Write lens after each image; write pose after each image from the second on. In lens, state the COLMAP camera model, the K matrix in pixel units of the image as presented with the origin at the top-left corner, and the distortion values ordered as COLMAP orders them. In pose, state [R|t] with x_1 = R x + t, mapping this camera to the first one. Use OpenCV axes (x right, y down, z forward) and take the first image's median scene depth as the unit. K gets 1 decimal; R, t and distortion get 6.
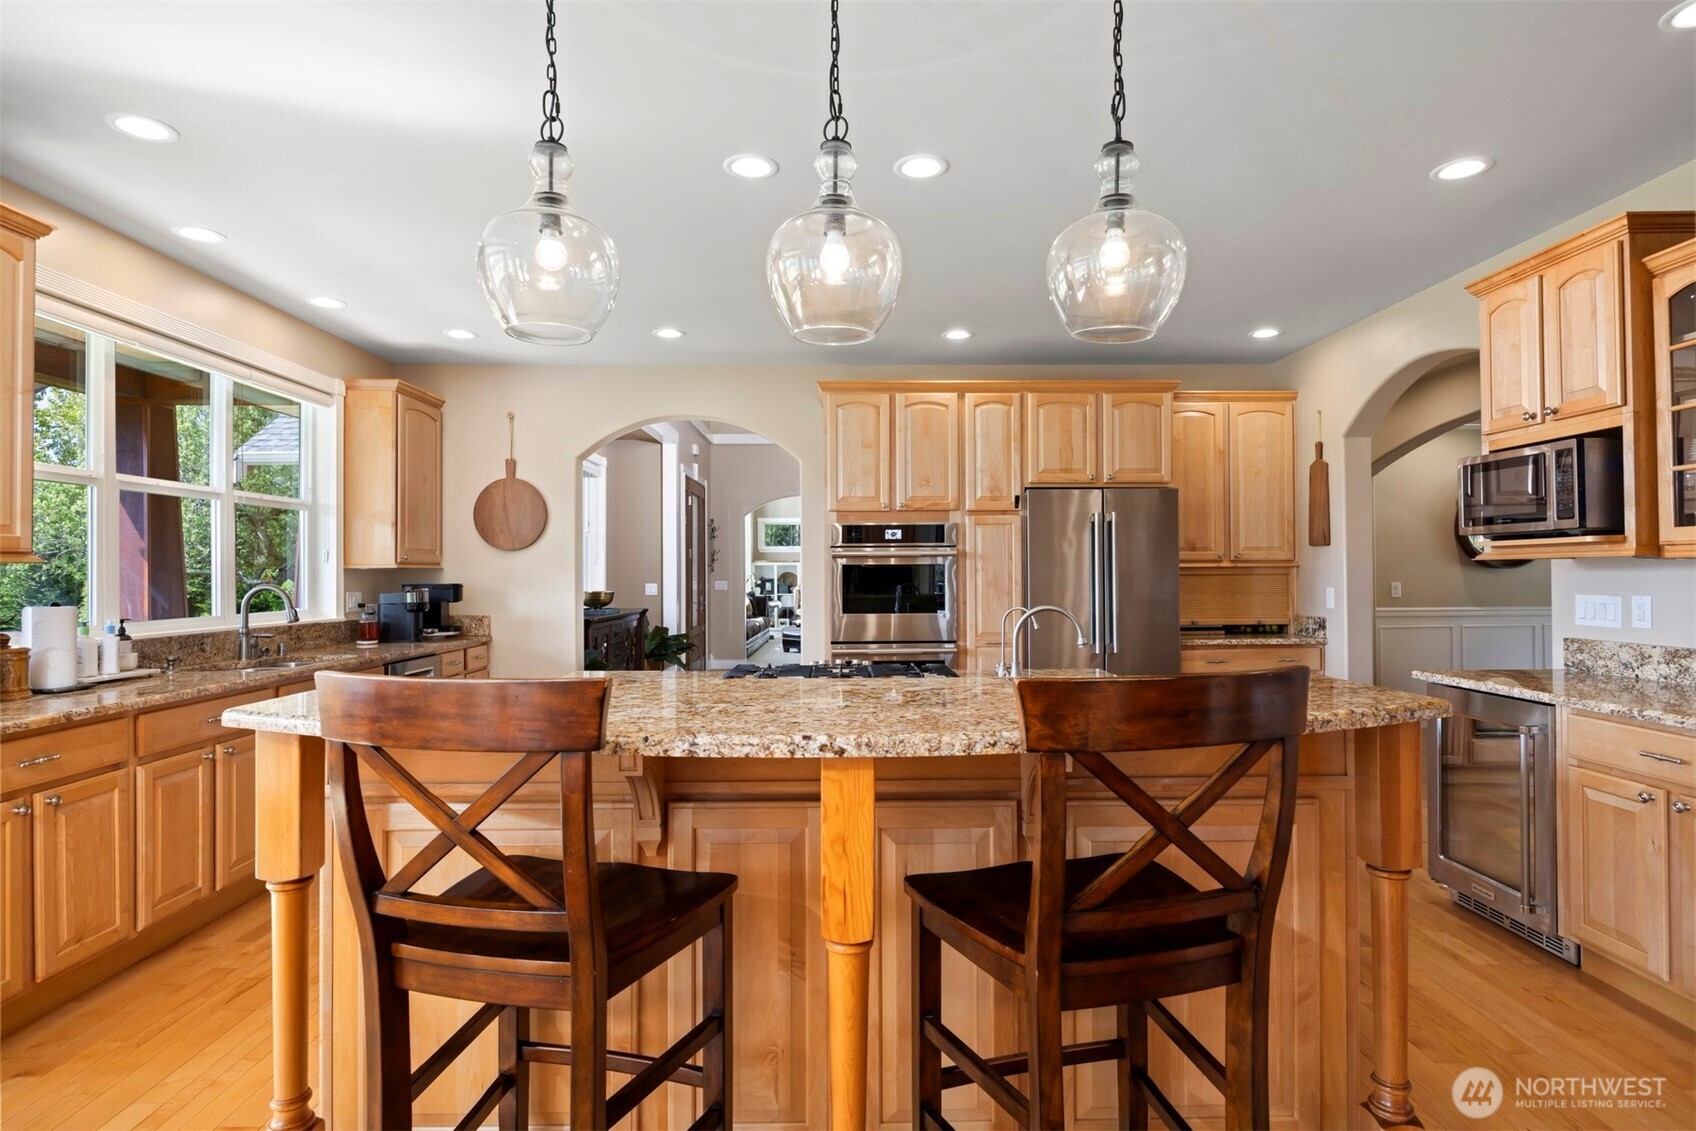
lens RADIAL K [[896.2, 0, 859.6], [0, 896.2, 566.8], [0, 0, 1]] dist [0.001383, -0.001148]
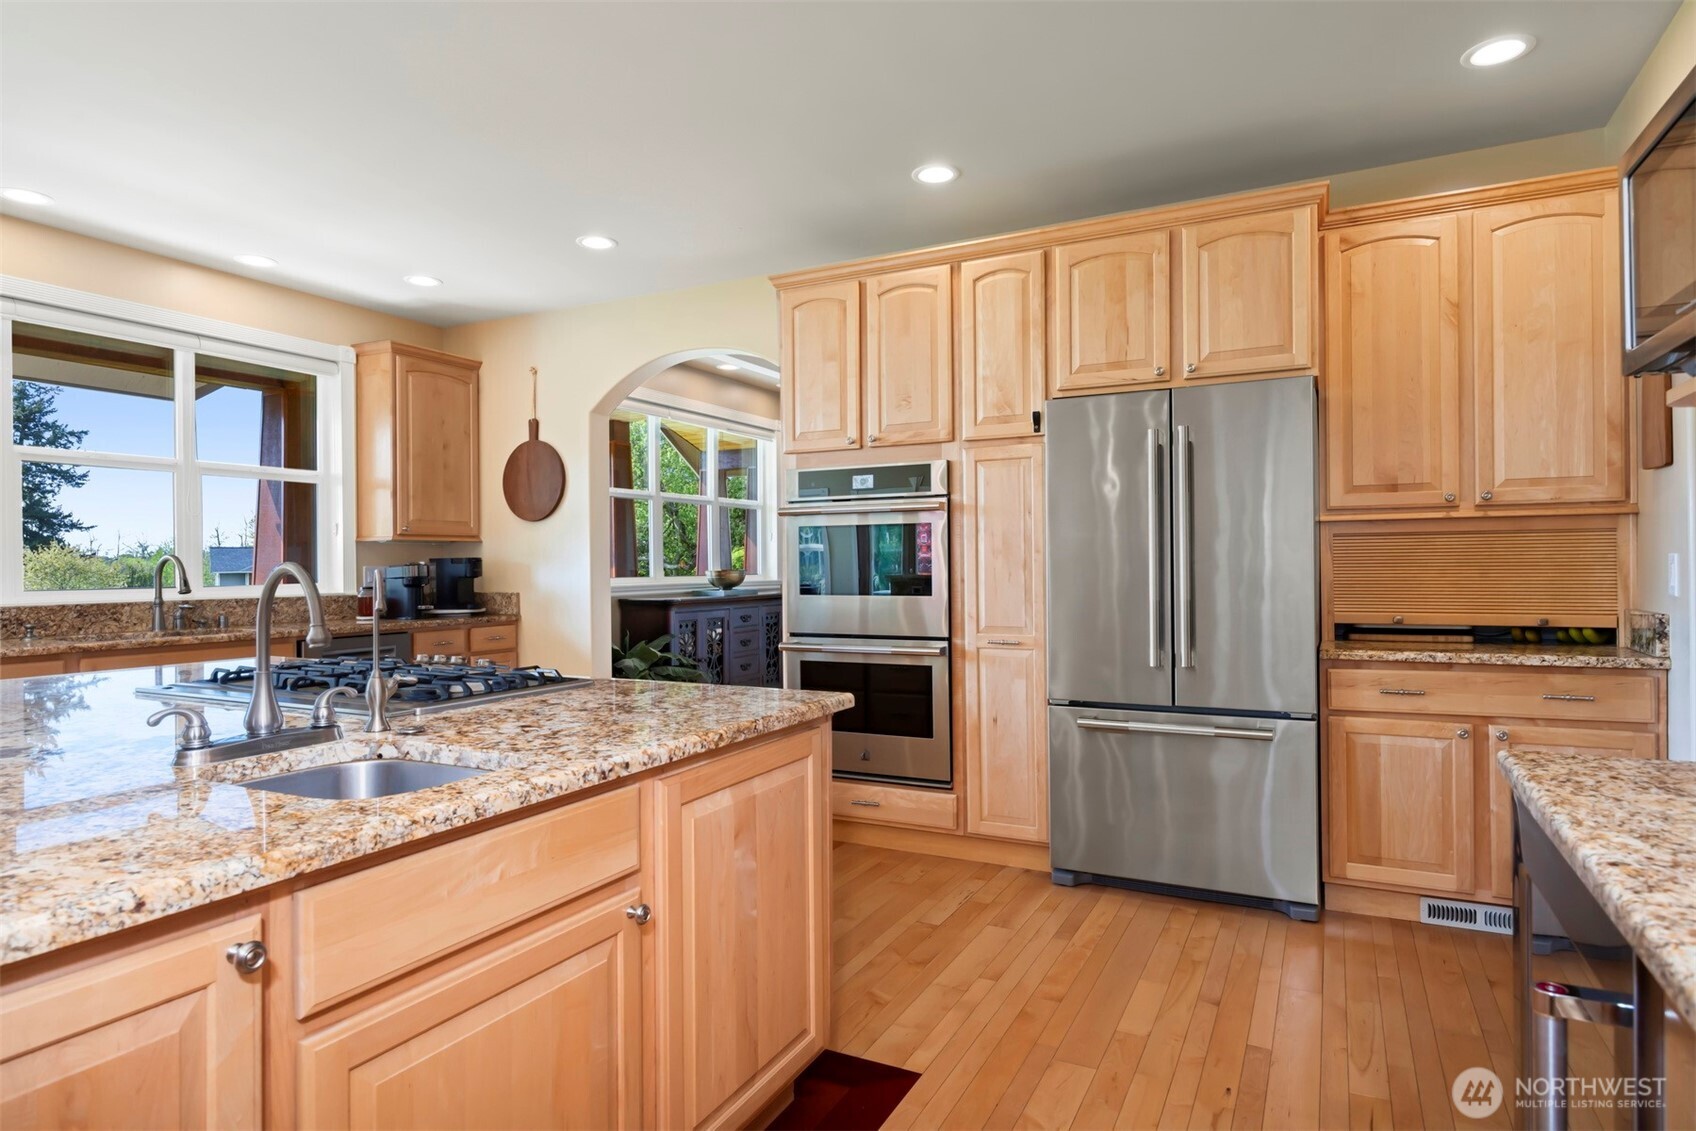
lens RADIAL K [[940.6, 0, 844.7], [0, 940.6, 561.2], [0, 0, 1]] dist [0.001920, 0.000056]
pose [[0.882573, -0.004190, -0.470157, 0.367796], [0.008315, 0.999943, 0.006696, 0.020486], [0.470102, -0.009819, 0.882557, 0.346320]]
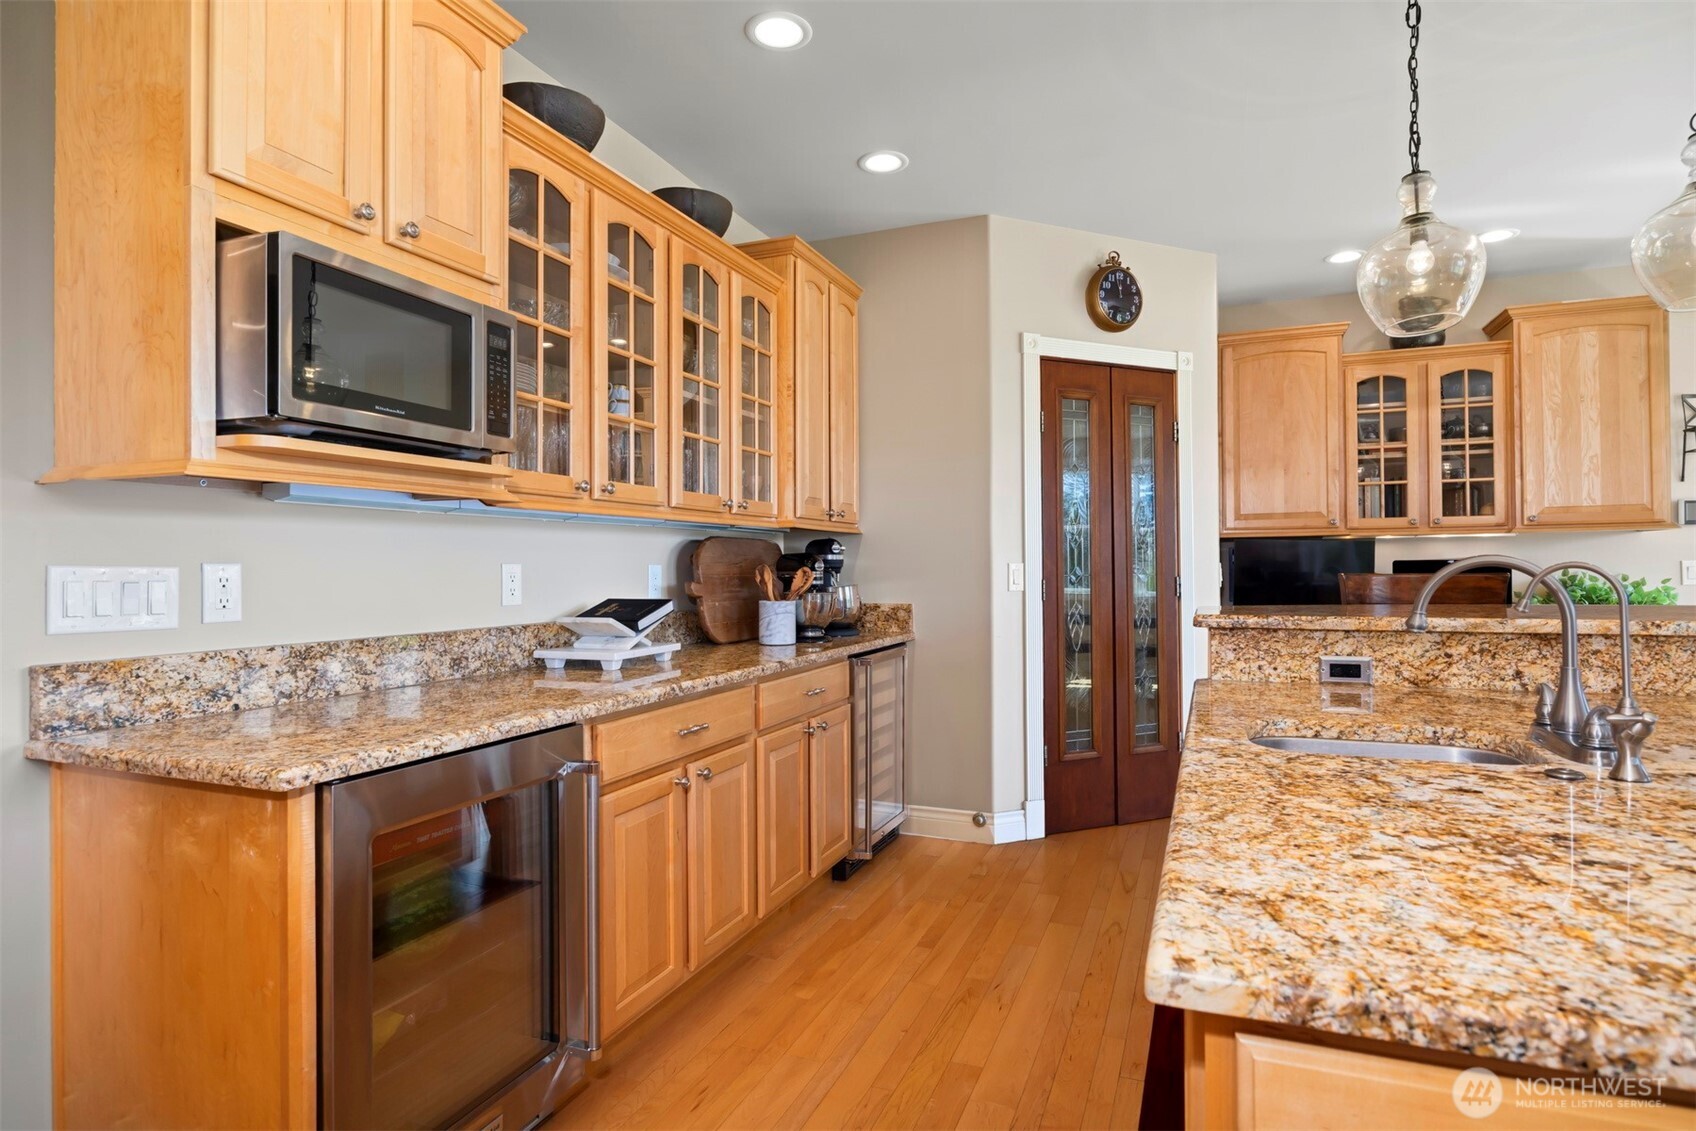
lens RADIAL K [[896.2, 0, 851.6], [0, 896.2, 567.4], [0, 0, 1]] dist [0.001383, -0.001148]
pose [[-0.921131, 0.010866, 0.389101, 0.177538], [0.009678, 0.999941, -0.005014, 0.024997], [-0.389132, -0.000853, -0.921182, 0.831255]]
